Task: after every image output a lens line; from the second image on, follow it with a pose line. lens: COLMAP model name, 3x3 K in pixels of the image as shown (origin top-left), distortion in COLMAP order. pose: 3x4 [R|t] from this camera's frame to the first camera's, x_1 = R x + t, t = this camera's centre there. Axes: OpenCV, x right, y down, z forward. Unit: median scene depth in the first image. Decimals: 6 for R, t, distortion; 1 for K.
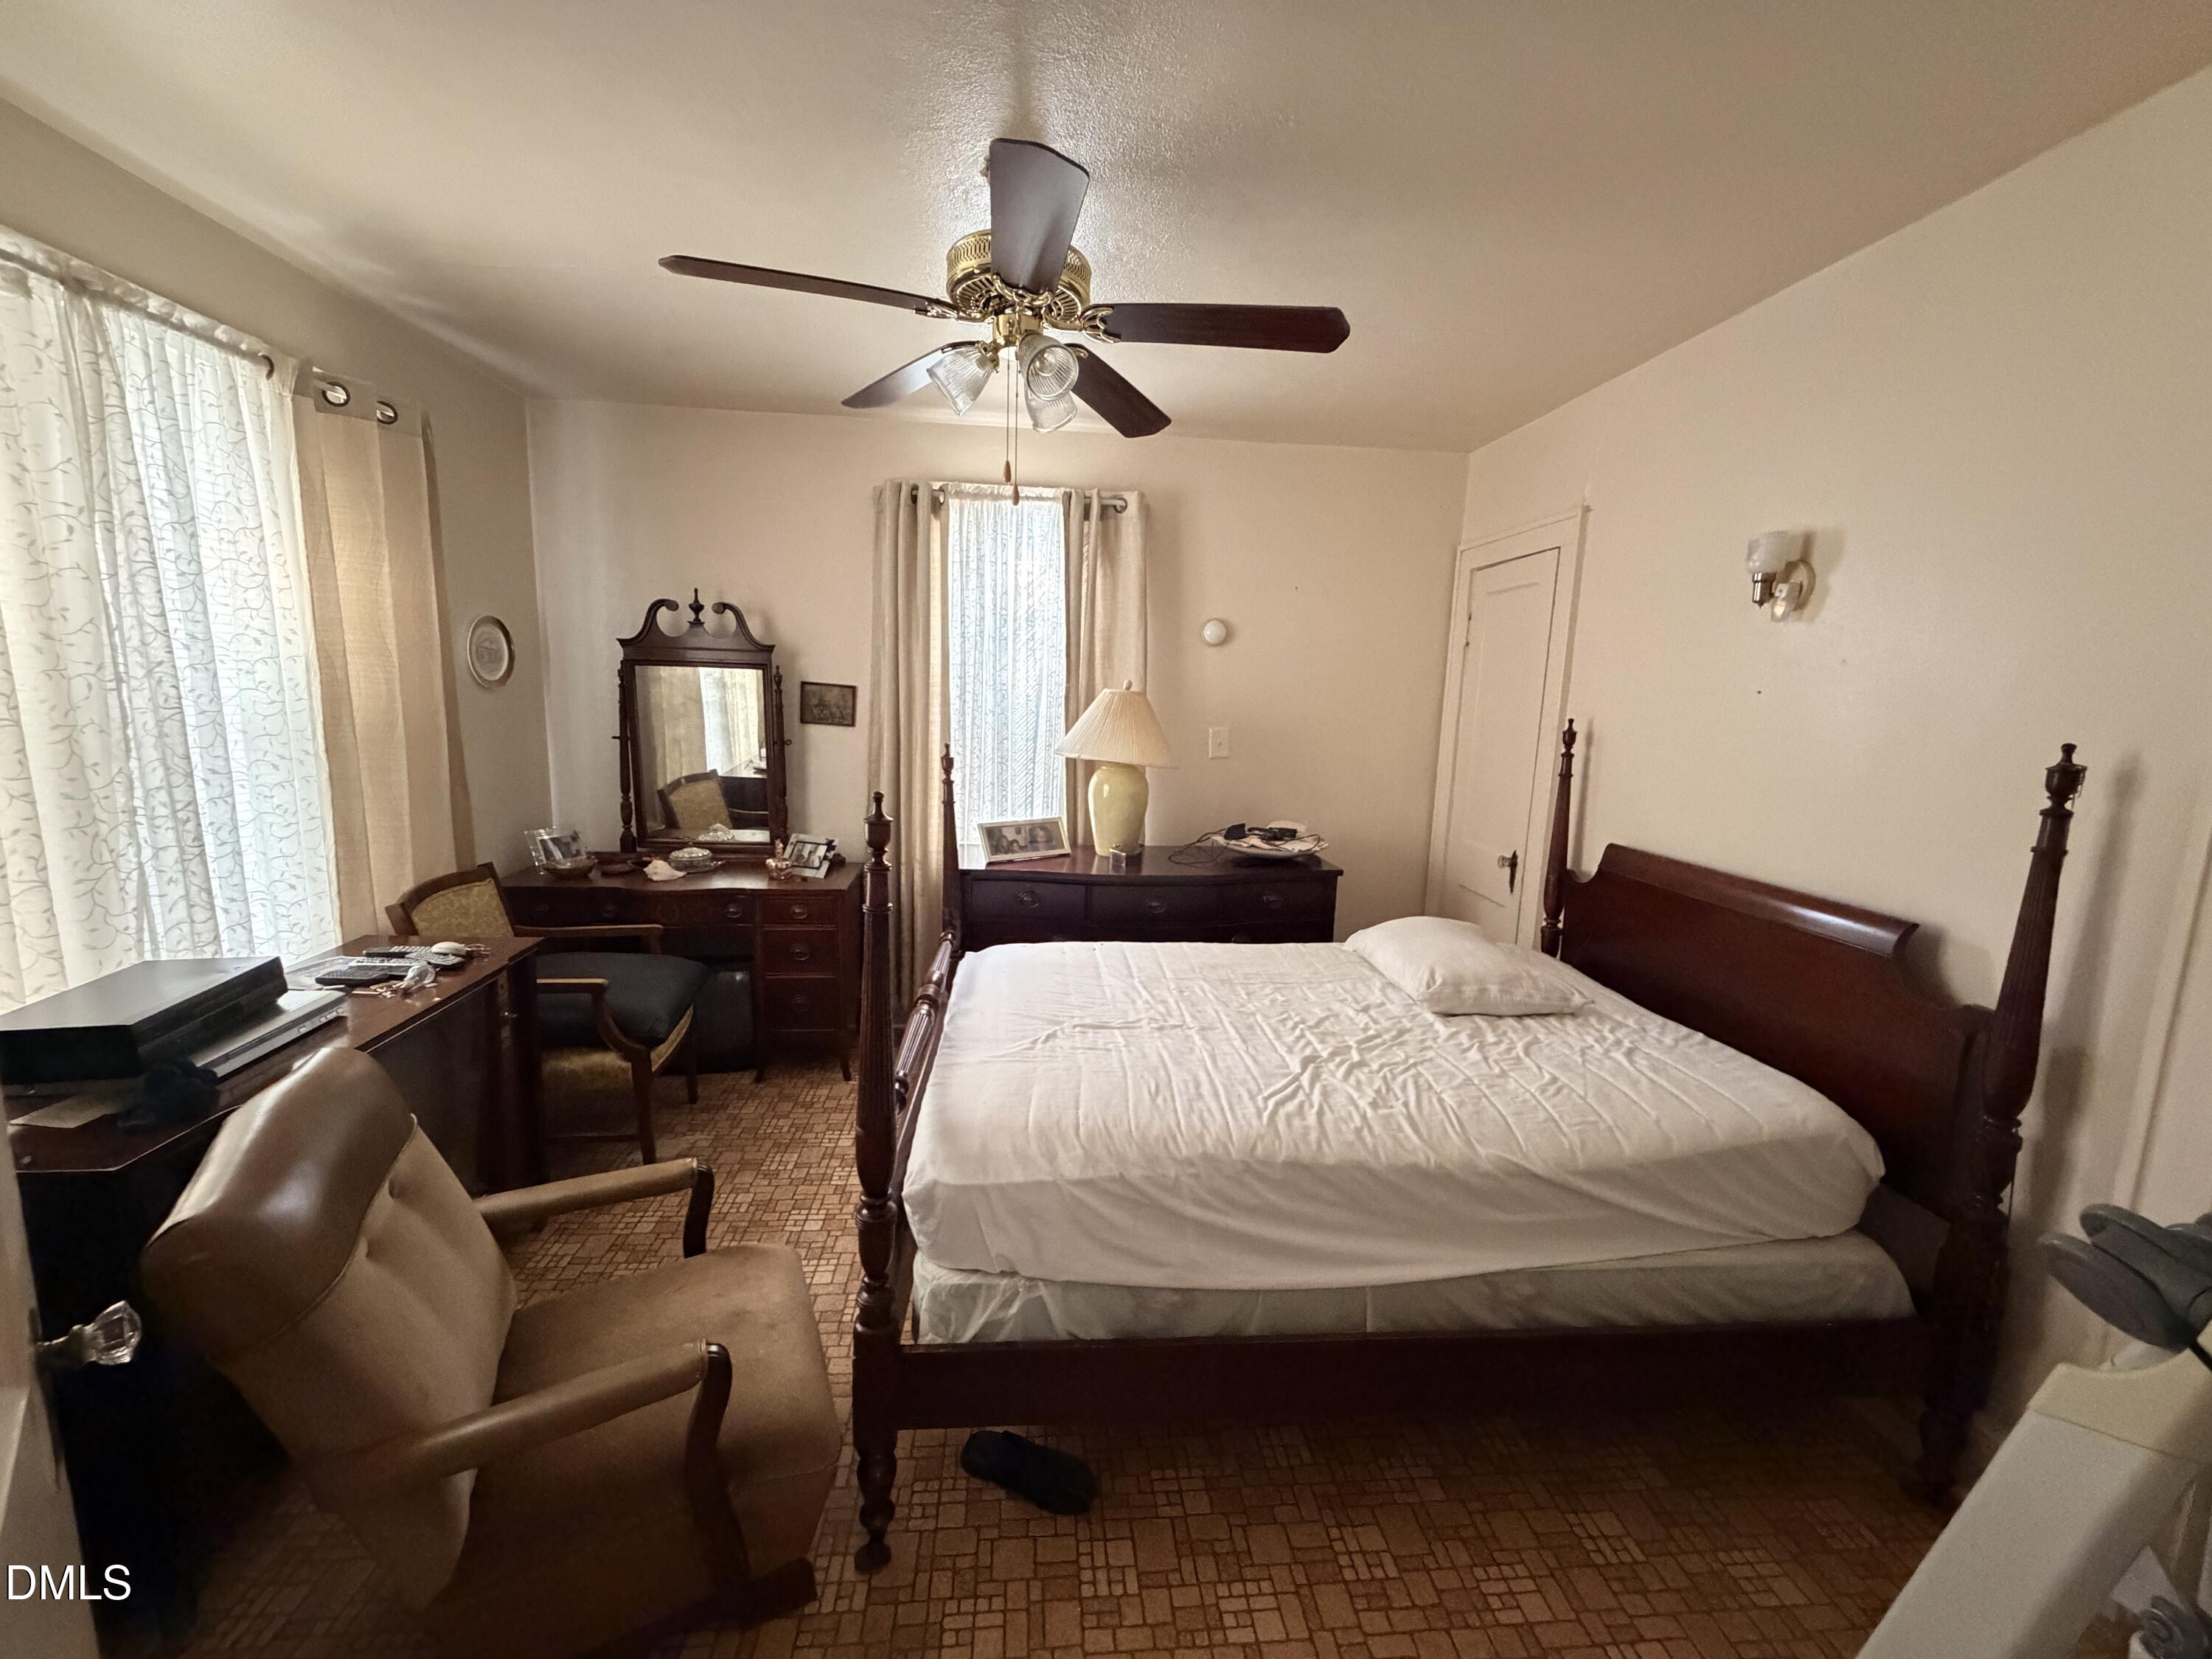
lens RADIAL K [[887.3, 0, 1104.4], [0, 887.3, 832.9], [0, 0, 1]] dist [-0.003024, 0.000241]
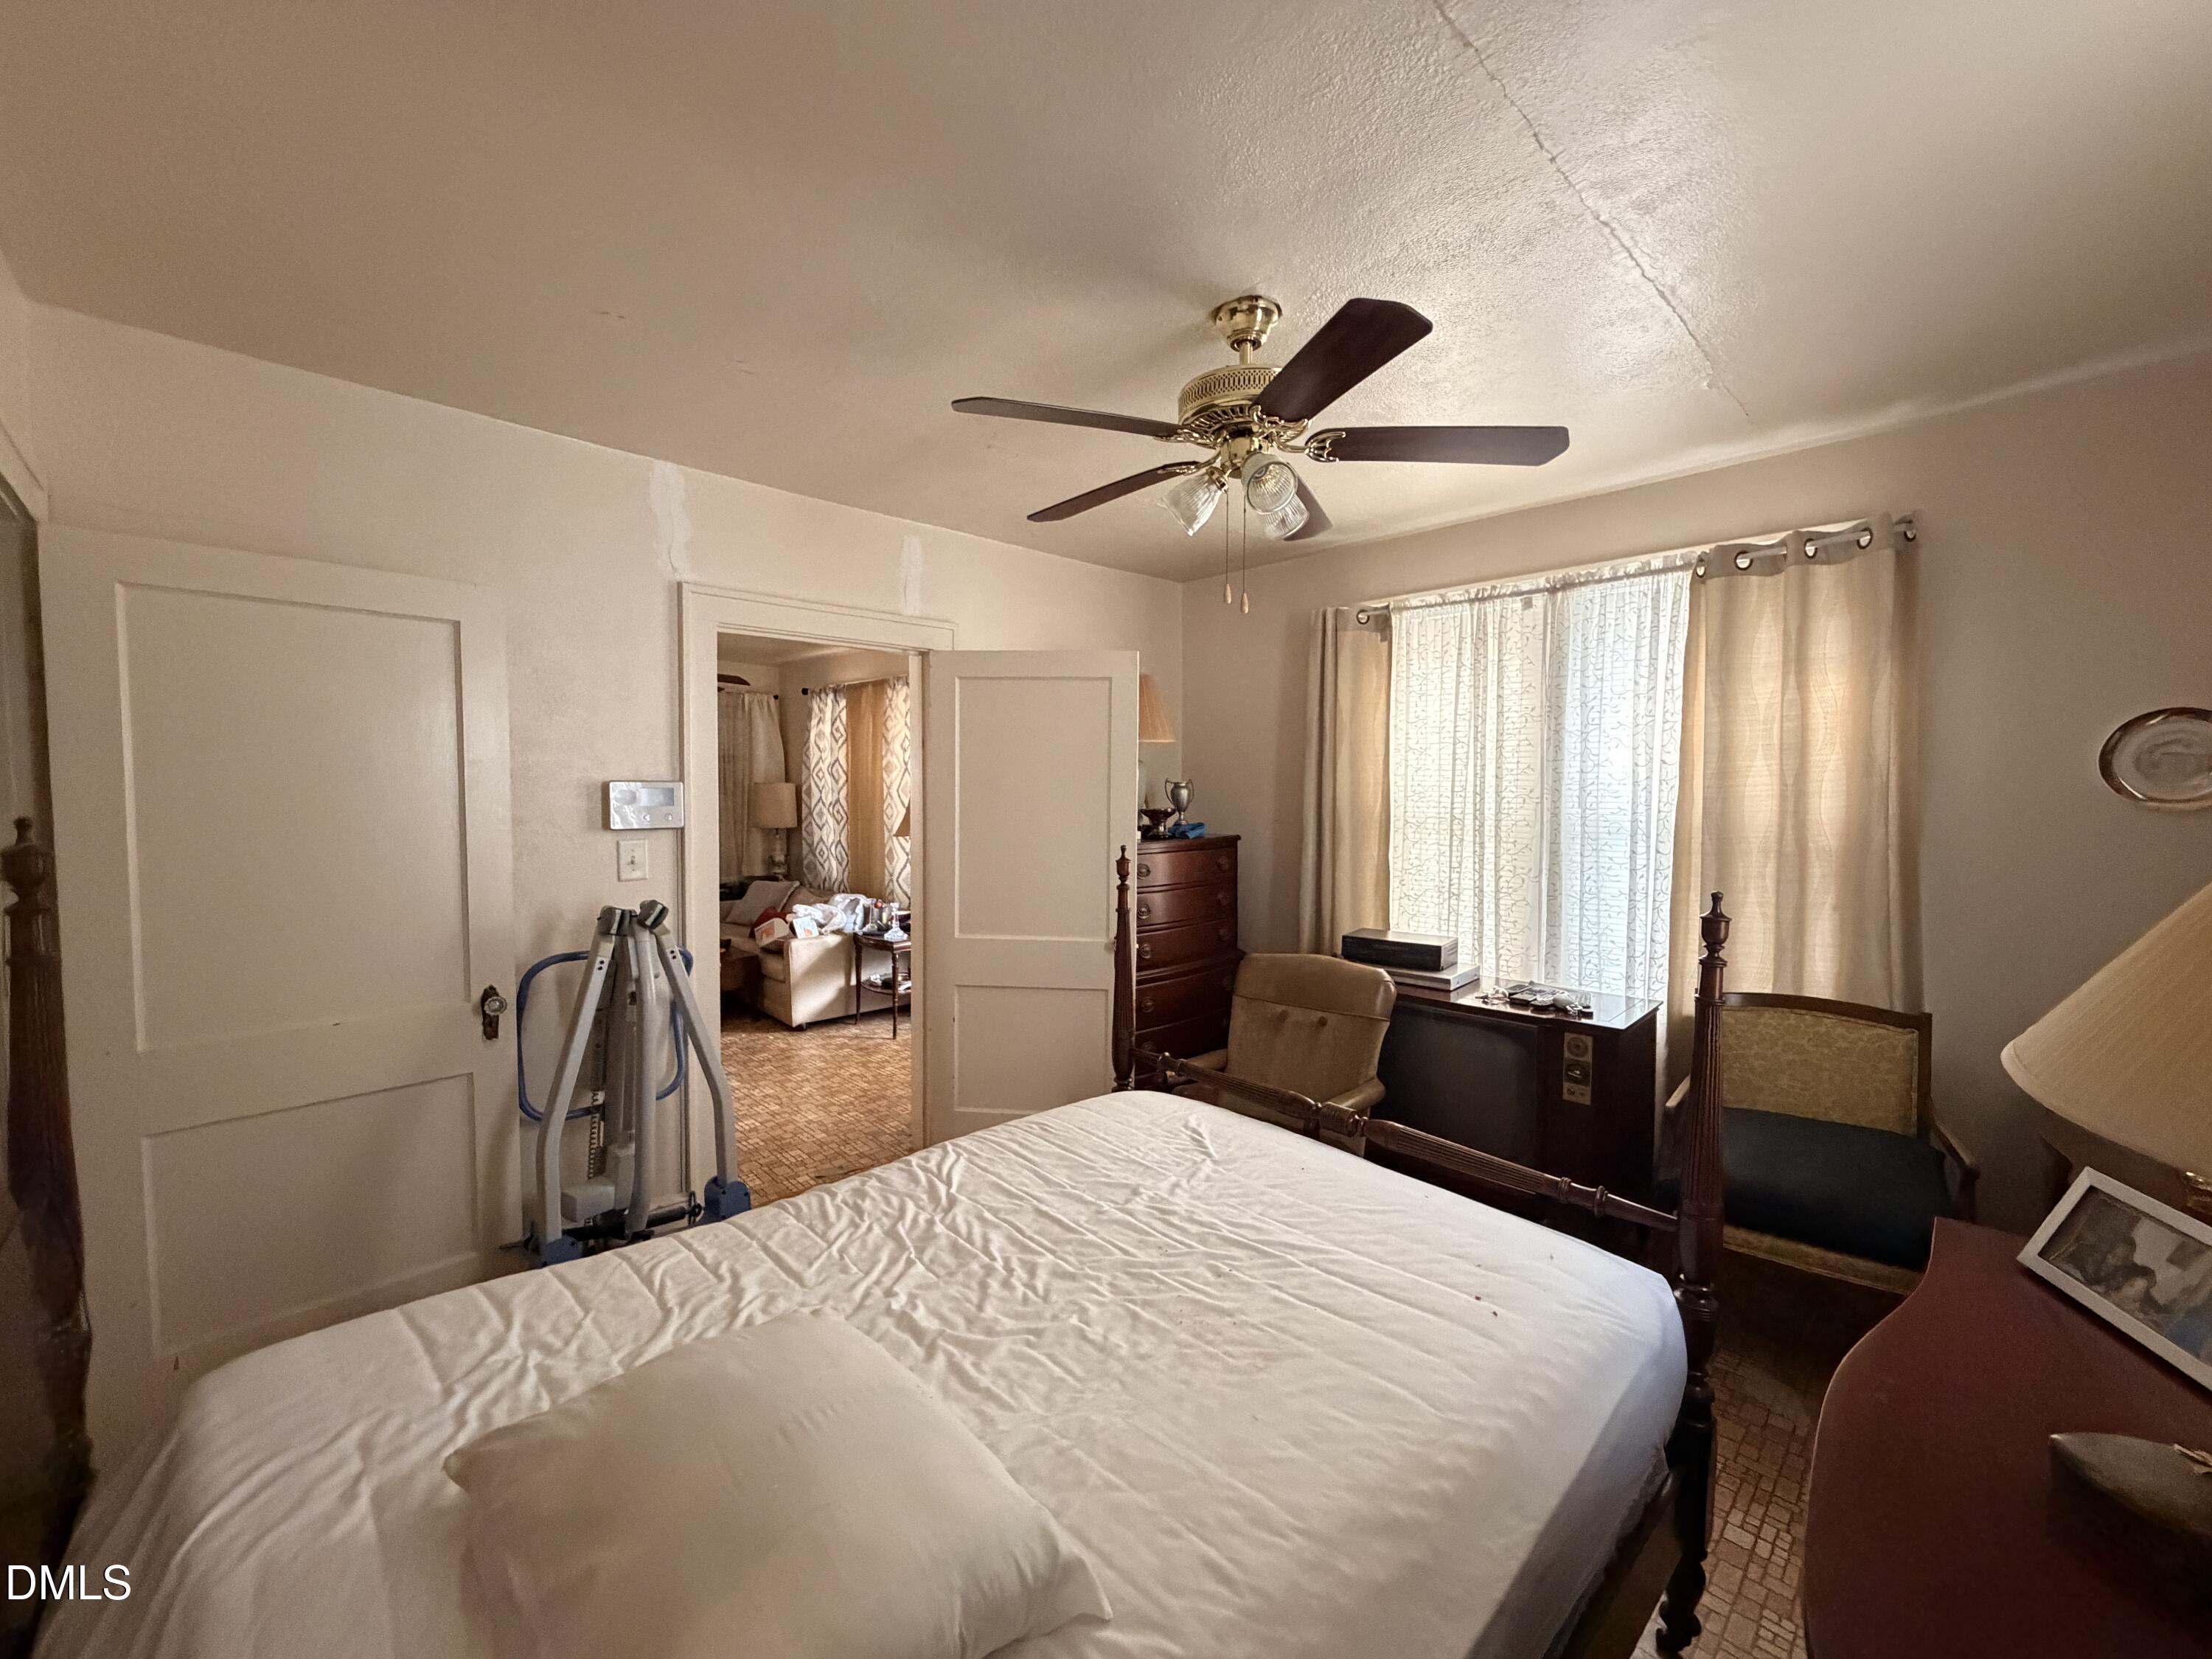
lens RADIAL K [[887.3, 0, 1109.6], [0, 887.3, 822.0], [0, 0, 1]] dist [-0.003024, 0.000241]
pose [[-0.776459, -0.001027, -0.630168, 0.372114], [-0.121192, 0.981575, 0.147726, -0.146144], [0.618405, 0.191074, -0.762277, 0.957219]]
